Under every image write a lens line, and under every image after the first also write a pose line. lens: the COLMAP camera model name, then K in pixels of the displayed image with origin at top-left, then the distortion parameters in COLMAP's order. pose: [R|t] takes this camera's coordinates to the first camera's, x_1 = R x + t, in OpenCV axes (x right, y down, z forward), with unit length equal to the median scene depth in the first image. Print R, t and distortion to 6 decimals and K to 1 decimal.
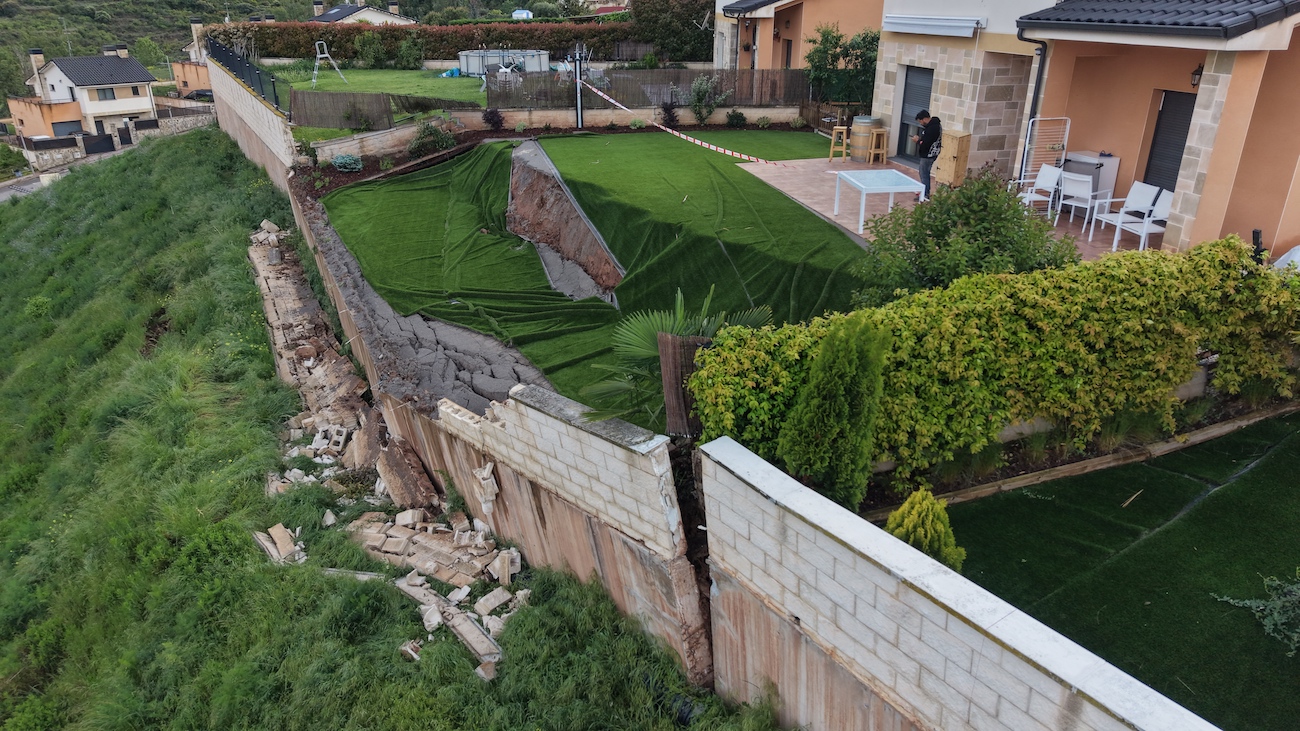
lens RADIAL K [[879.0, 0, 650.0], [0, 879.0, 365.5], [0, 0, 1]] dist [0.036321, -0.002036]
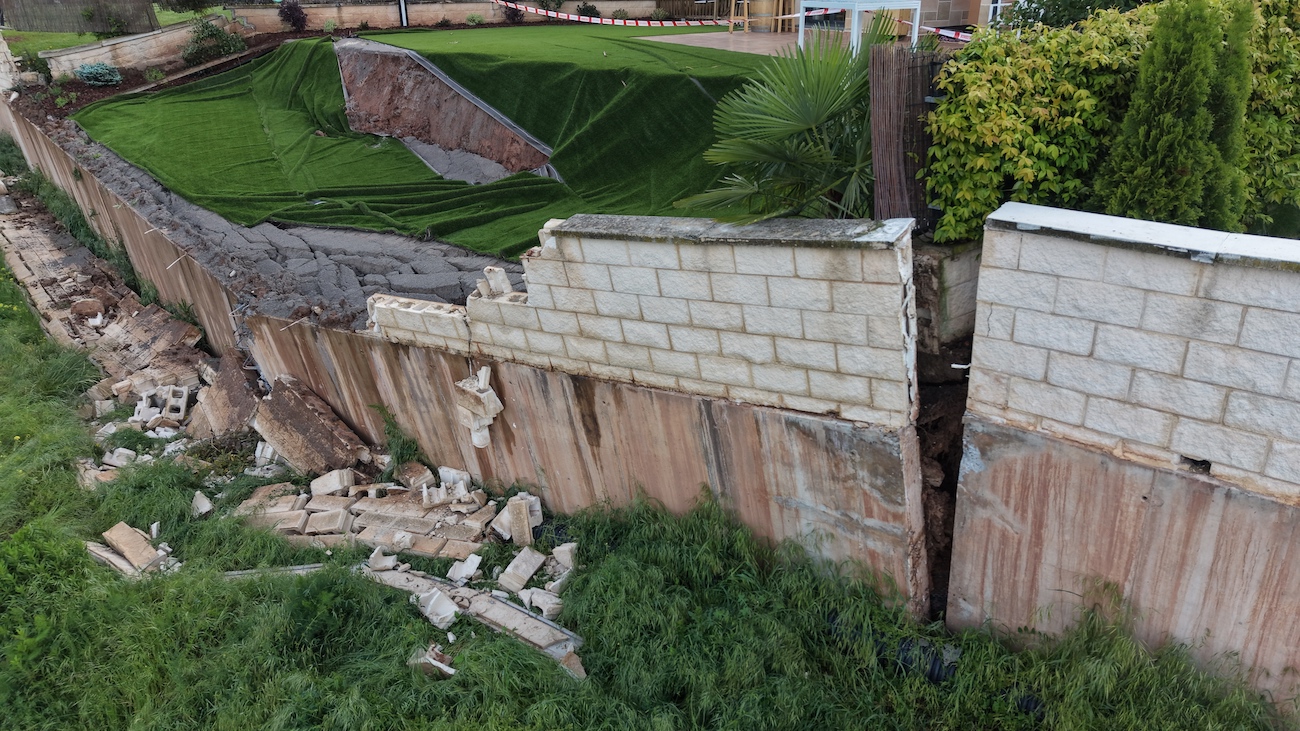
lens RADIAL K [[870.4, 0, 650.0], [0, 870.4, 365.5], [0, 0, 1]] dist [0.005183, 0.004430]
pose [[0.961075, -0.118719, 0.249483, -0.190841], [0.113946, 0.992921, 0.033539, 0.086303], [-0.251698, -0.003806, 0.967798, 0.284135]]
